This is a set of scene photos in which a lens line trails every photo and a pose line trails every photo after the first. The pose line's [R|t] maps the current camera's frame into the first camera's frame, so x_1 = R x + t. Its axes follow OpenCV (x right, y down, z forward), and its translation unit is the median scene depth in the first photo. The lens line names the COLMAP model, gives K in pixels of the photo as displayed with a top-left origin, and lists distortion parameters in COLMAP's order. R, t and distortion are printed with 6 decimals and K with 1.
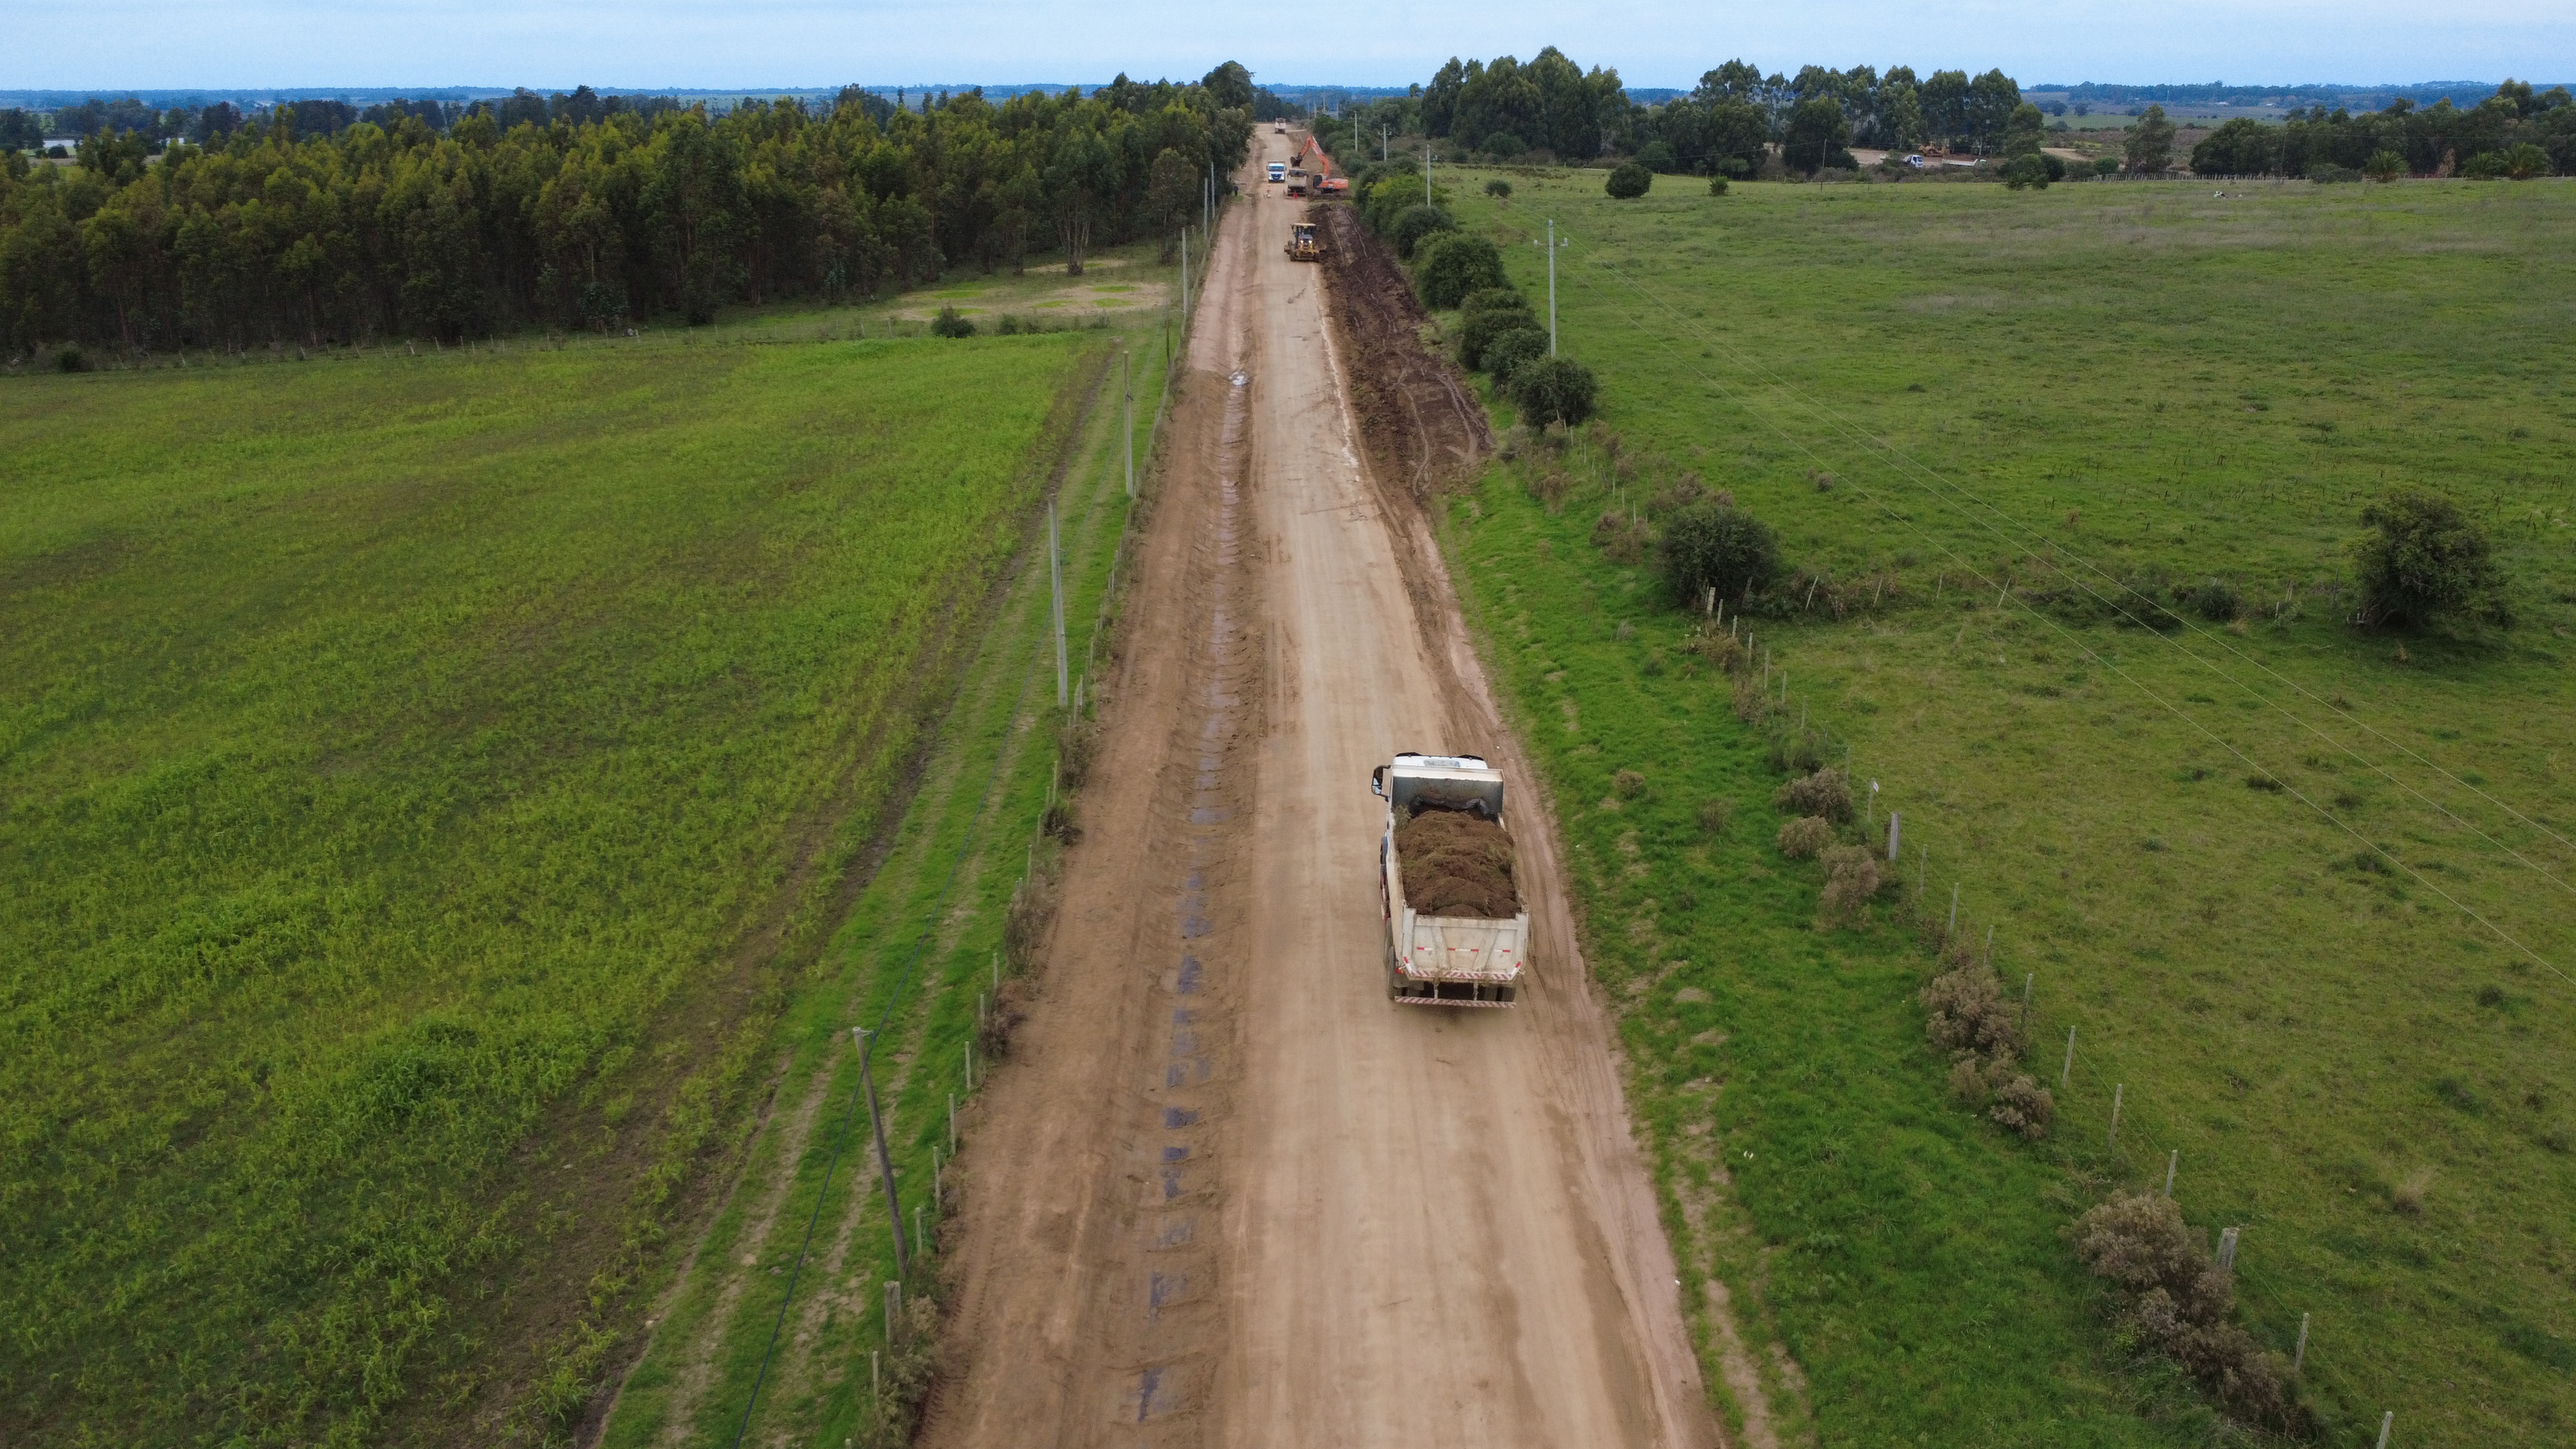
lens RADIAL K [[1897.6, 0, 1298.8], [0, 1897.6, 715.1], [0, 0, 1]] dist [0.002914, 0.002969]
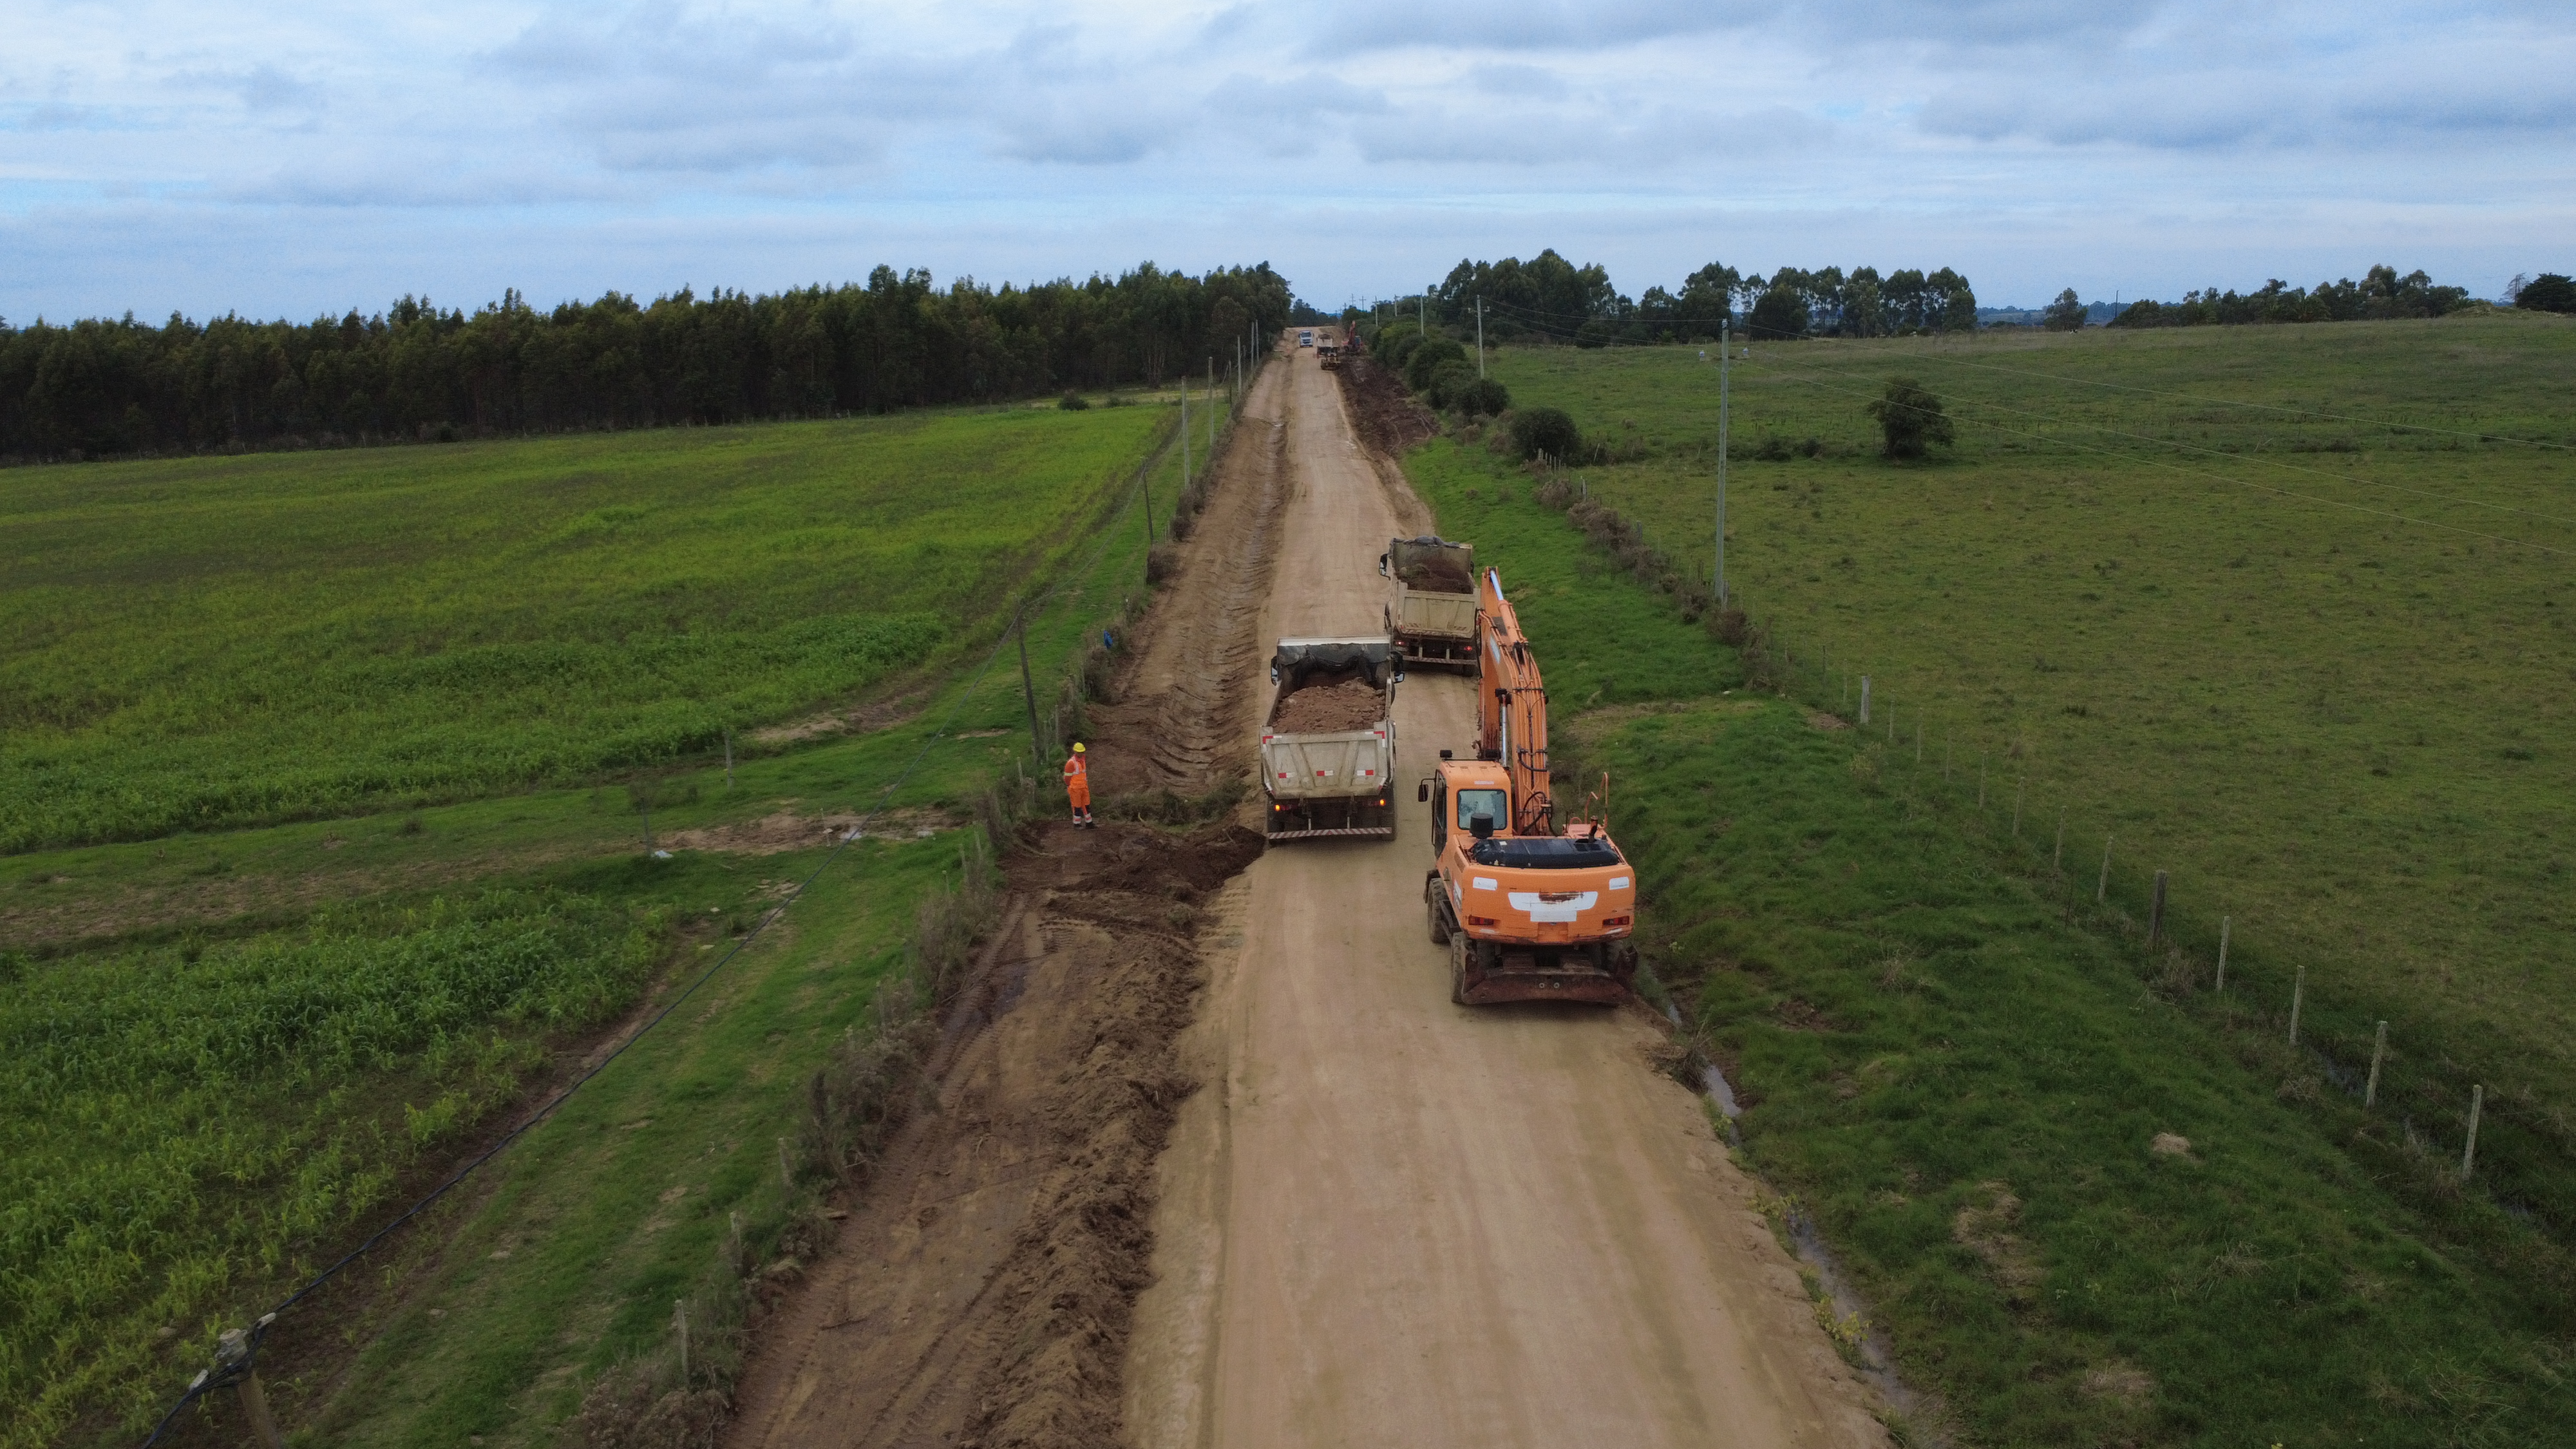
lens RADIAL K [[1897.6, 0, 1295.7], [0, 1897.6, 734.4], [0, 0, 1]] dist [0.002914, 0.002969]
pose [[0.999753, -0.003807, -0.021907, 0.009017], [0.001533, 0.994691, -0.102891, 0.152577], [0.022183, 0.102832, 0.994451, -0.304258]]
